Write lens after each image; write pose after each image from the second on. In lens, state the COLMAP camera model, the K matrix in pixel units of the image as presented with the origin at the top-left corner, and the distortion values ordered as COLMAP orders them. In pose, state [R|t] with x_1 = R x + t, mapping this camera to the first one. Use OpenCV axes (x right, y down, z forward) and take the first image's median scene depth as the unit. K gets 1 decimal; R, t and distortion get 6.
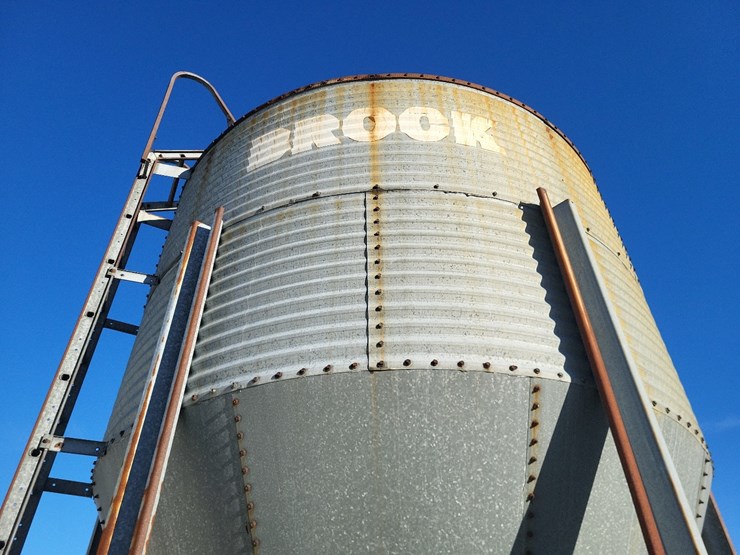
lens RADIAL K [[566.0, 0, 370.0], [0, 566.0, 277.5], [0, 0, 1]] dist [0.049645, -0.035538]
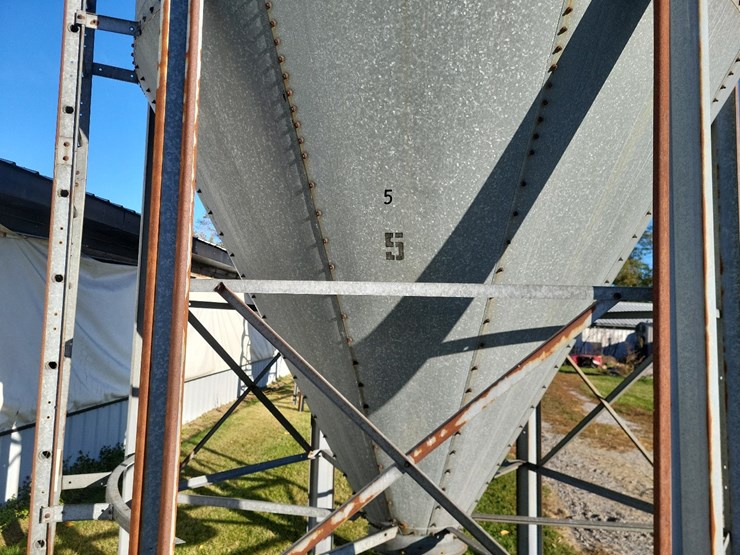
lens RADIAL K [[563.9, 0, 361.2], [0, 563.9, 285.8], [0, 0, 1]] dist [0.038609, -0.011140]
pose [[0.998027, 0.032958, -0.053449, 0.002327], [0.004558, 0.810913, 0.585150, 0.094140], [0.062628, -0.584239, 0.809162, -0.080904]]
